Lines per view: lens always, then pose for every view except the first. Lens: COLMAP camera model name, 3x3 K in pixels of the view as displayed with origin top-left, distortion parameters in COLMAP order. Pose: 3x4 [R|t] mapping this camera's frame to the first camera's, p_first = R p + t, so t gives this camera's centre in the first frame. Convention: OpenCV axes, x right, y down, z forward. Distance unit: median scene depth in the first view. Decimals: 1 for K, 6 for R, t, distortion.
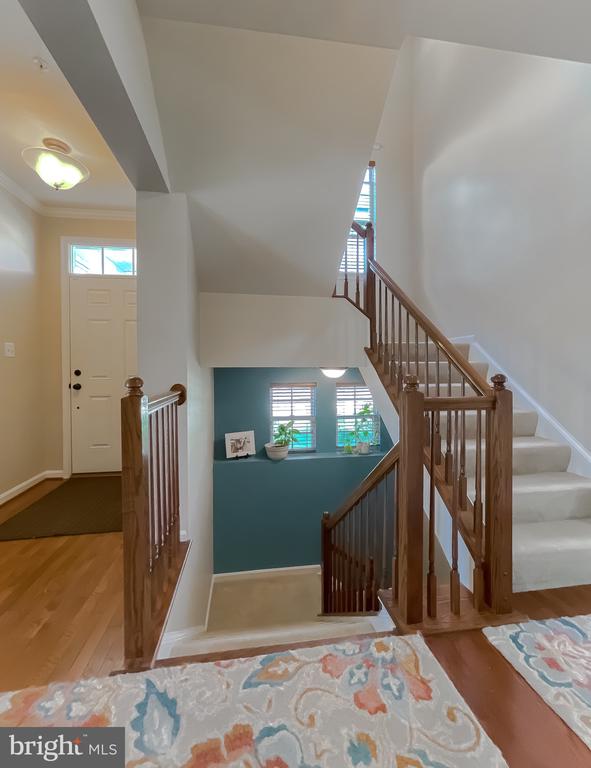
lens RADIAL K [[336.5, 0, 296.0], [0, 336.5, 377.5], [0, 0, 1]] dist [0.002674, -0.001161]
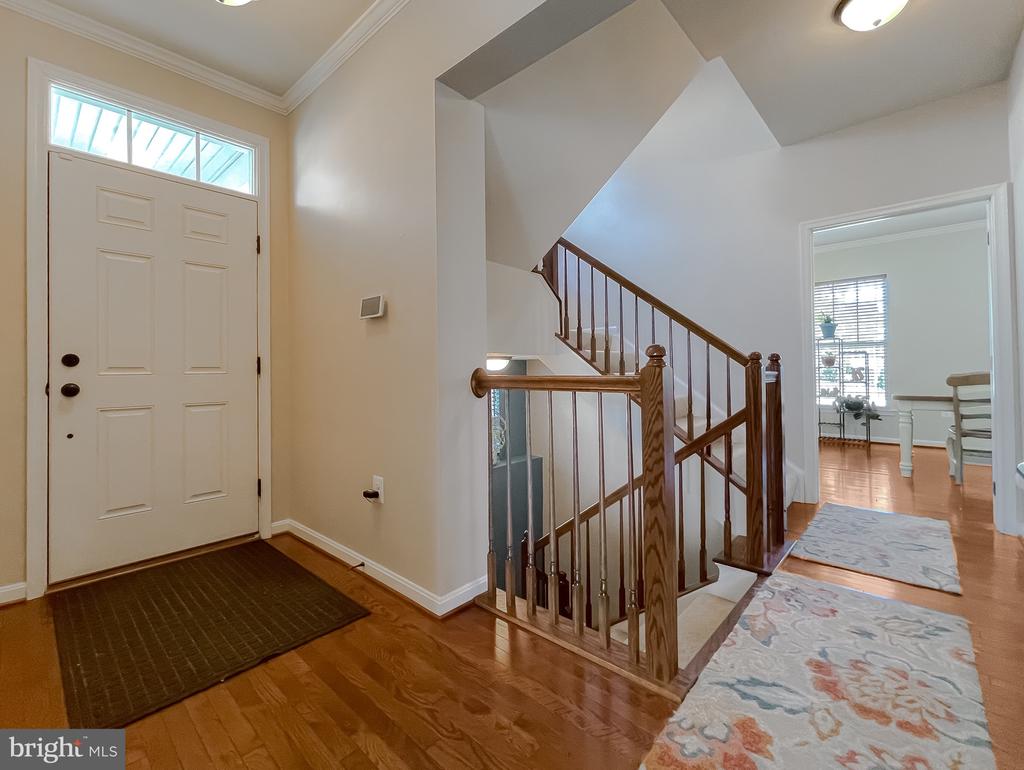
lens RADIAL K [[452.4, 0, 511.5], [0, 452.4, 378.7], [0, 0, 1]] dist [0.001122, -0.000097]
pose [[0.781693, -0.015904, 0.623461, -1.298175], [0.029238, 0.999510, -0.011161, 0.082644], [-0.622978, 0.026953, 0.781775, 0.312816]]
